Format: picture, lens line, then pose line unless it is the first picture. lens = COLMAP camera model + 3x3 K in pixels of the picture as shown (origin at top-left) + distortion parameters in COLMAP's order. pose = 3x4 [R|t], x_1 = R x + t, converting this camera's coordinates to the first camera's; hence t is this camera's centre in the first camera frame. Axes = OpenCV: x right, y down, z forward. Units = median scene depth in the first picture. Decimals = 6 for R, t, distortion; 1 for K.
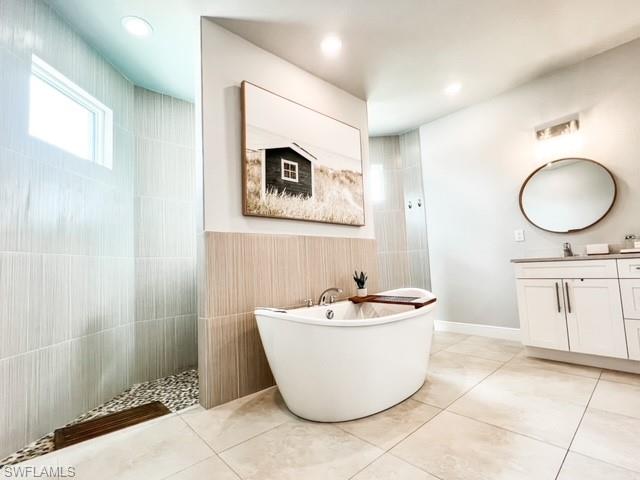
lens RADIAL K [[300.2, 0, 325.0], [0, 300.2, 243.2], [0, 0, 1]] dist [0.010187, 0.000008]
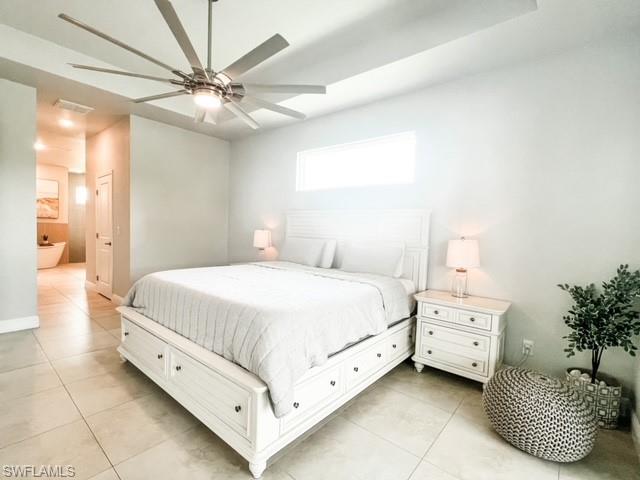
lens RADIAL K [[300.2, 0, 315.6], [0, 300.2, 241.9], [0, 0, 1]] dist [0.010187, 0.000008]
pose [[0.994071, 0.063609, 0.088191, 2.612399], [-0.071755, 0.993124, 0.092501, -0.315153], [-0.081700, -0.098281, 0.991799, -2.253634]]
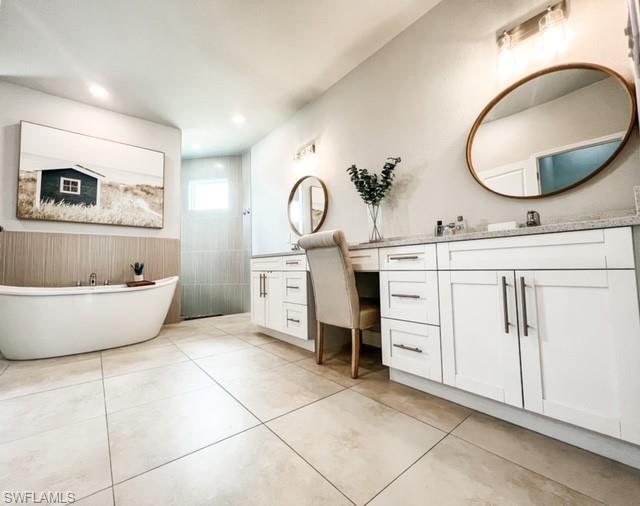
lens RADIAL K [[269.7, 0, 317.3], [0, 269.7, 253.1], [0, 0, 1]] dist [0.012173, 0.000116]
pose [[0.994777, 0.026423, -0.098590, 1.080567], [-0.023130, 0.999141, 0.034397, -0.006276], [0.099414, -0.031937, 0.994533, -0.116974]]
